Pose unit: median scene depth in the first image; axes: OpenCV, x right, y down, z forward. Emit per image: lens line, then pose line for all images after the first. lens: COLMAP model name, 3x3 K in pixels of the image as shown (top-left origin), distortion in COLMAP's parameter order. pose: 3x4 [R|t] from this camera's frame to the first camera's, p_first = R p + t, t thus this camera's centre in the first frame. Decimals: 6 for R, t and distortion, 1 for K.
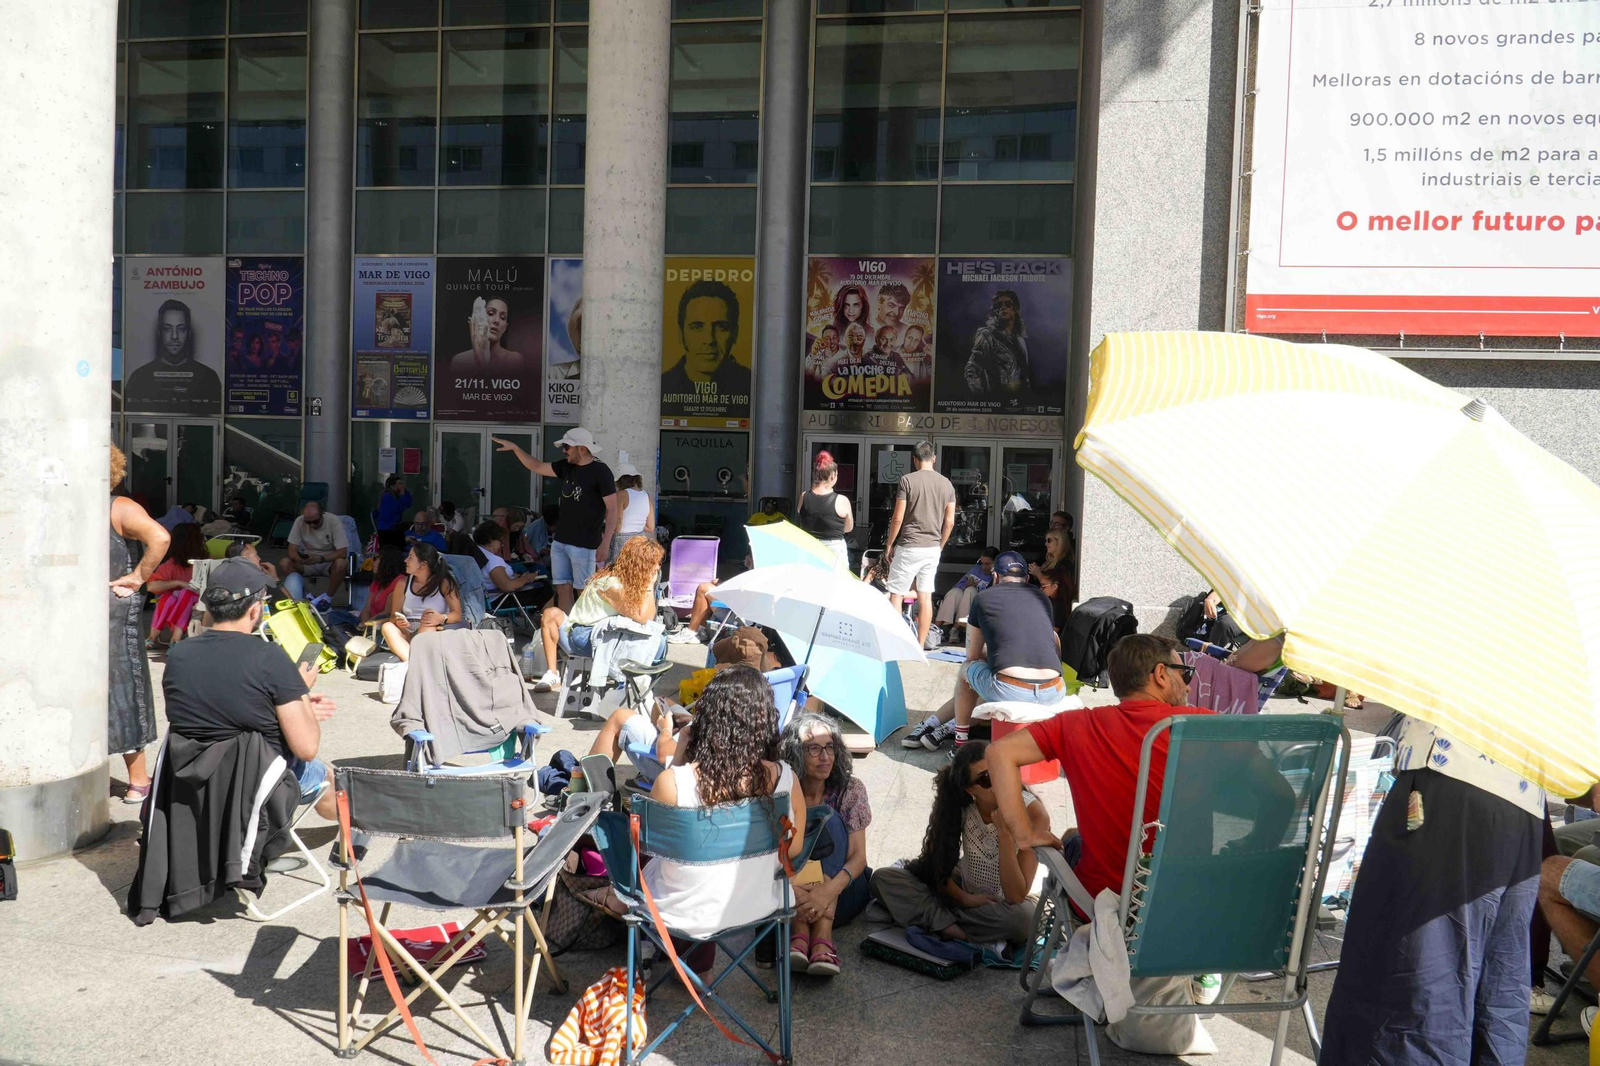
lens RADIAL K [[1284.0, 0, 779.7], [0, 1284.0, 527.0], [0, 0, 1]] dist [0.016126, -0.042063]
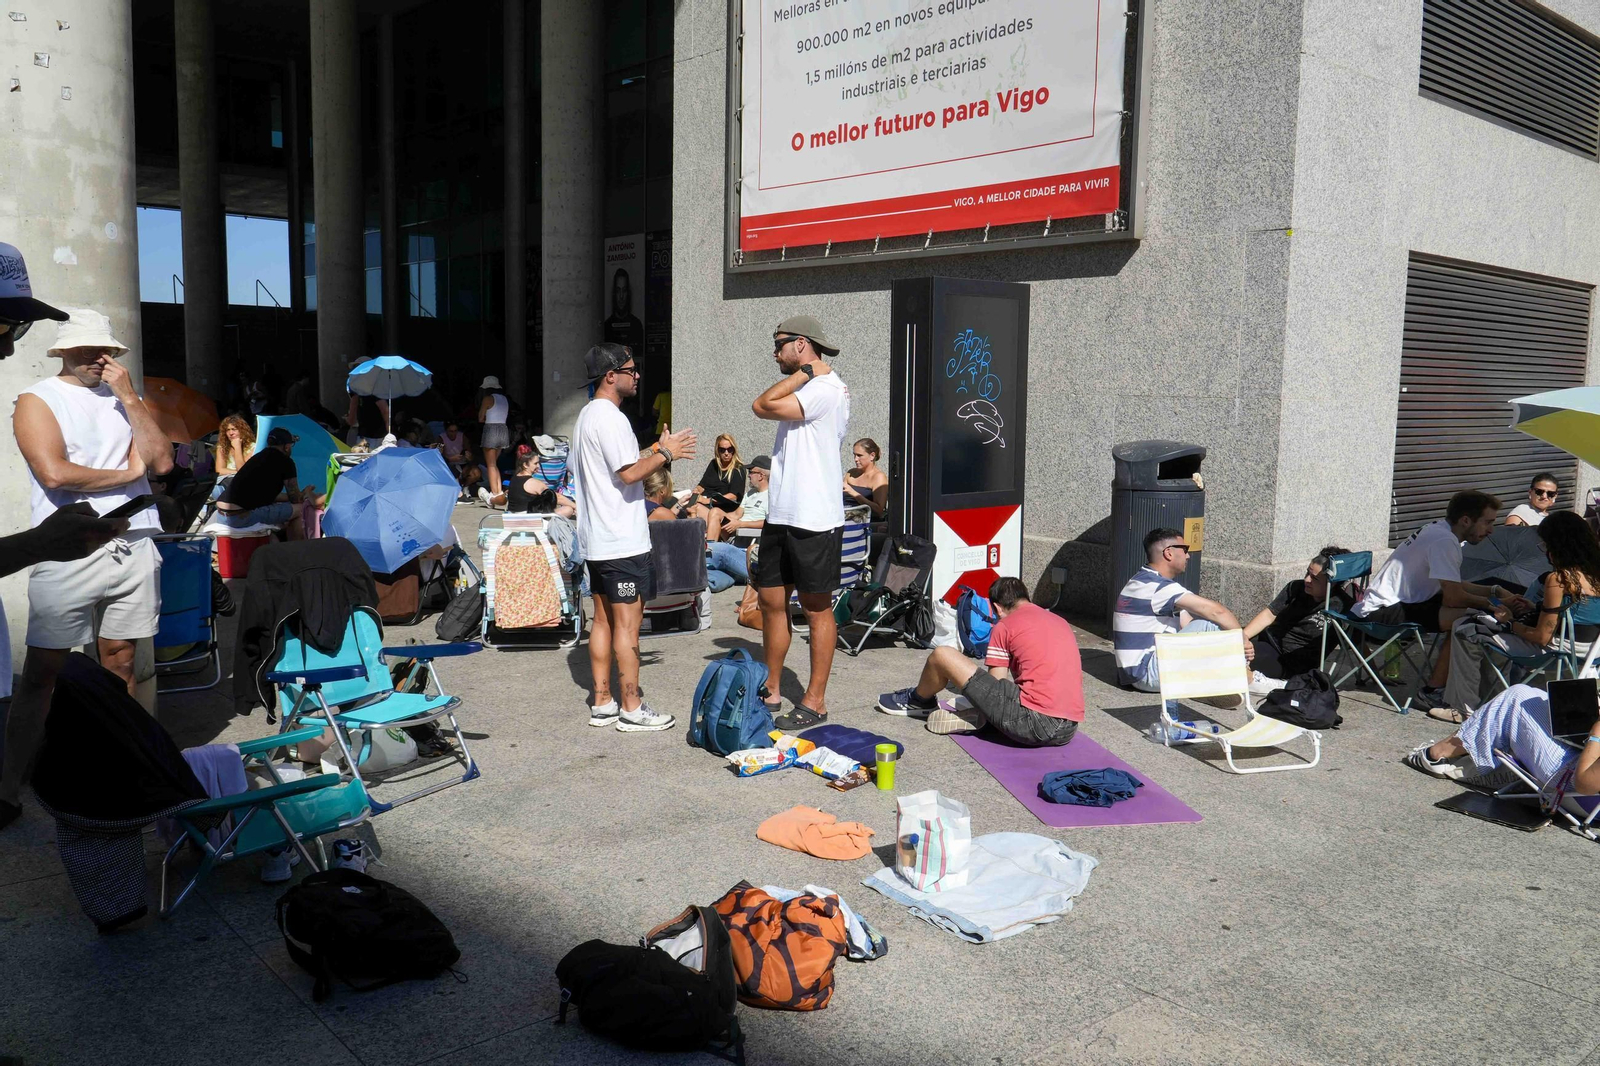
lens RADIAL K [[1284.0, 0, 800.2], [0, 1284.0, 535.3], [0, 0, 1]] dist [0.016126, -0.042063]
pose [[0.787358, 0.055742, -0.613971, 0.559643], [-0.022580, 0.997843, 0.061638, 0.014197], [0.616083, -0.034667, 0.786918, 0.063153]]
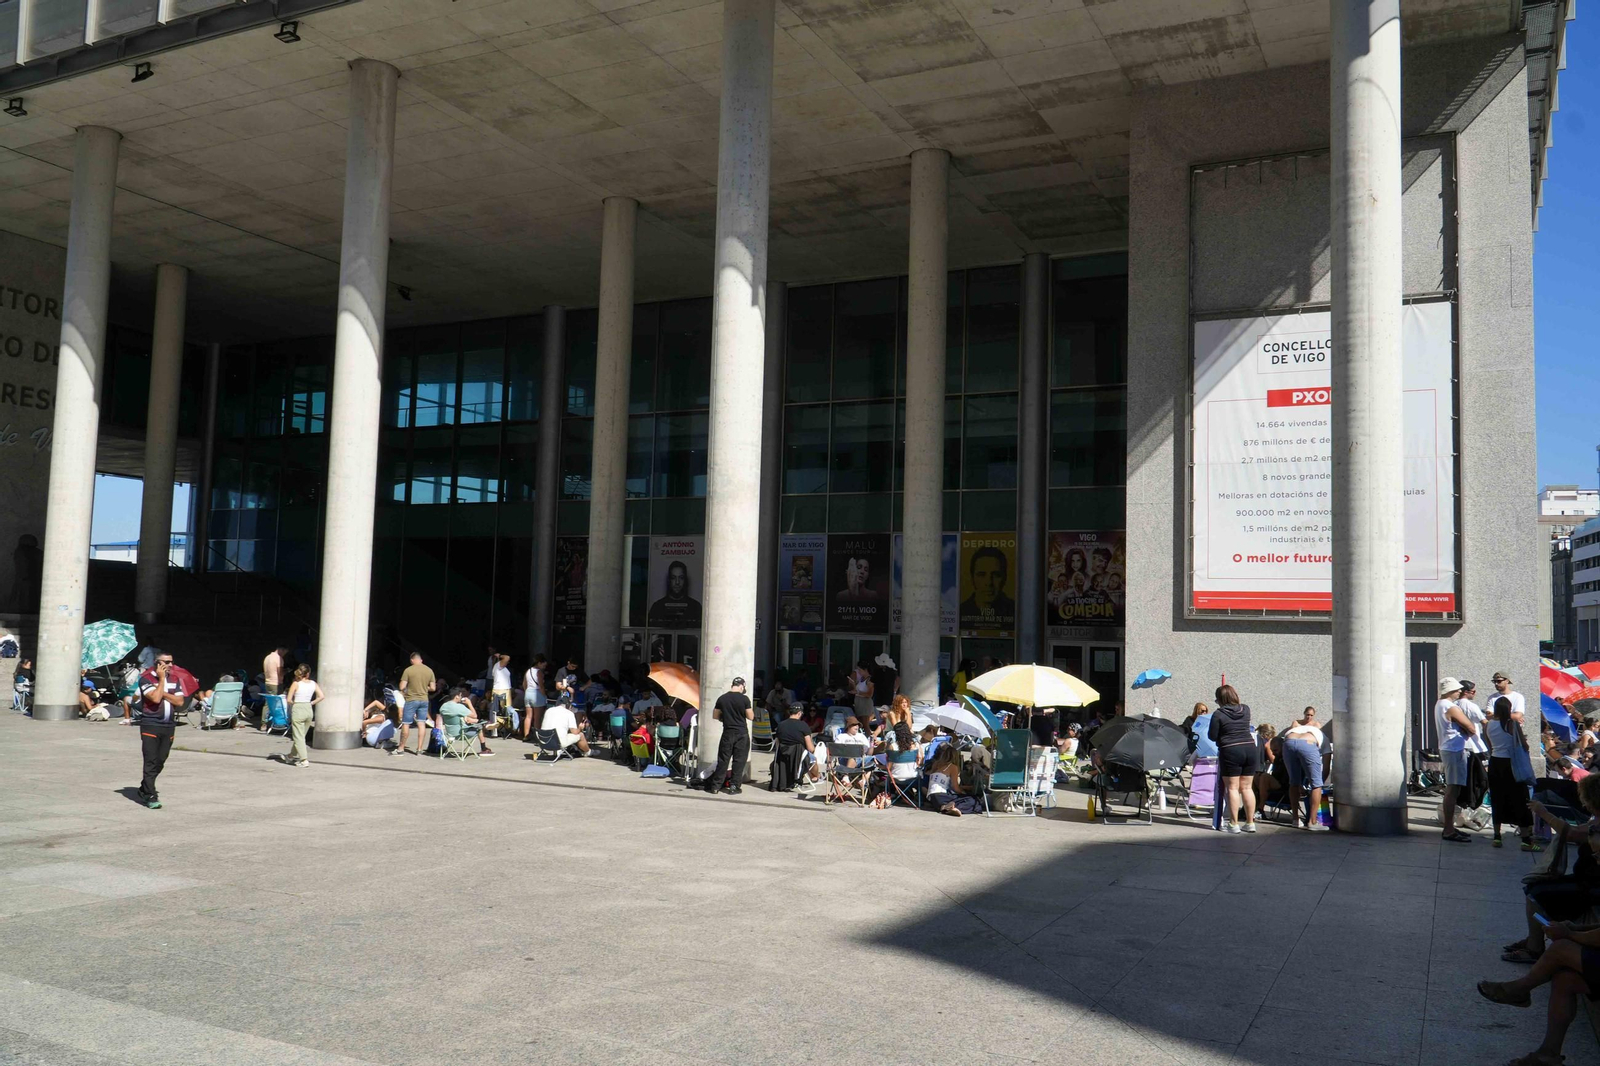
lens RADIAL K [[1284.0, 0, 801.7], [0, 1284.0, 523.9], [0, 0, 1]] dist [0.016126, -0.042063]
pose [[0.964853, -0.027296, -0.261368, 0.147209], [-0.008923, 0.990614, -0.136394, 0.005790], [0.262638, 0.133933, 0.955554, -0.649360]]
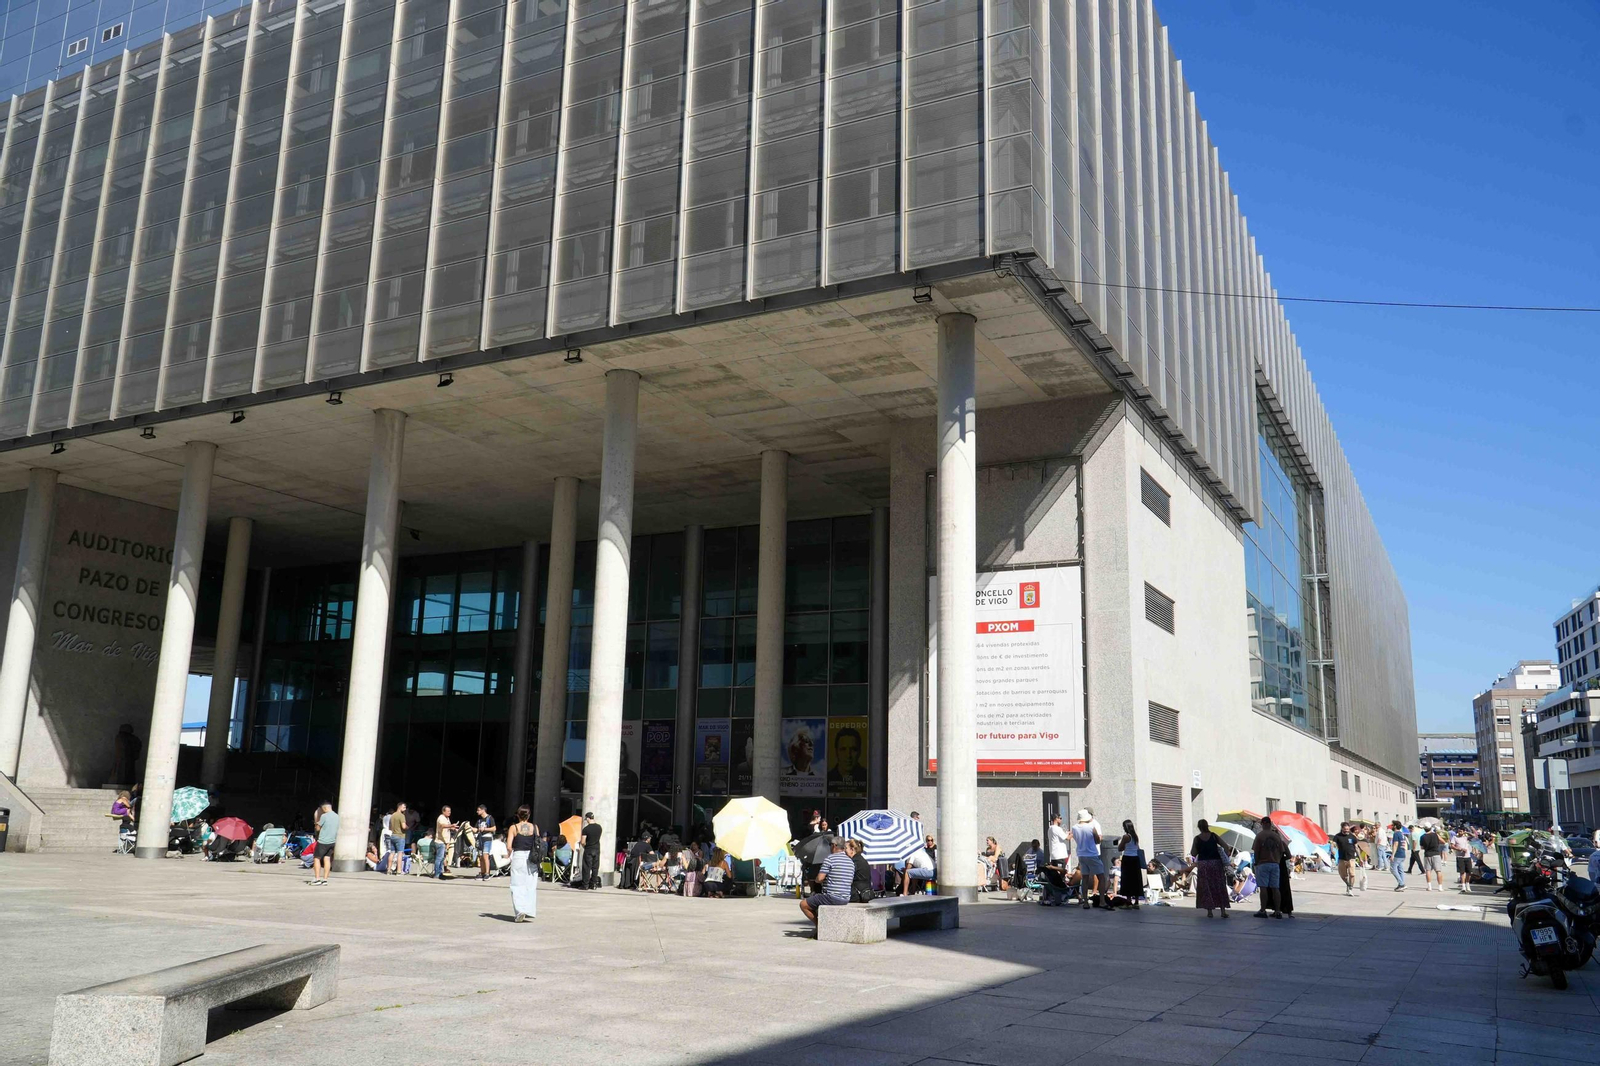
lens RADIAL K [[1284.0, 0, 798.1], [0, 1284.0, 531.2], [0, 0, 1]] dist [0.016126, -0.042063]
pose [[0.958160, -0.071582, -0.277138, 0.494477], [-0.004574, 0.964272, -0.264875, 0.062906], [0.286196, 0.255060, 0.923600, -1.121644]]
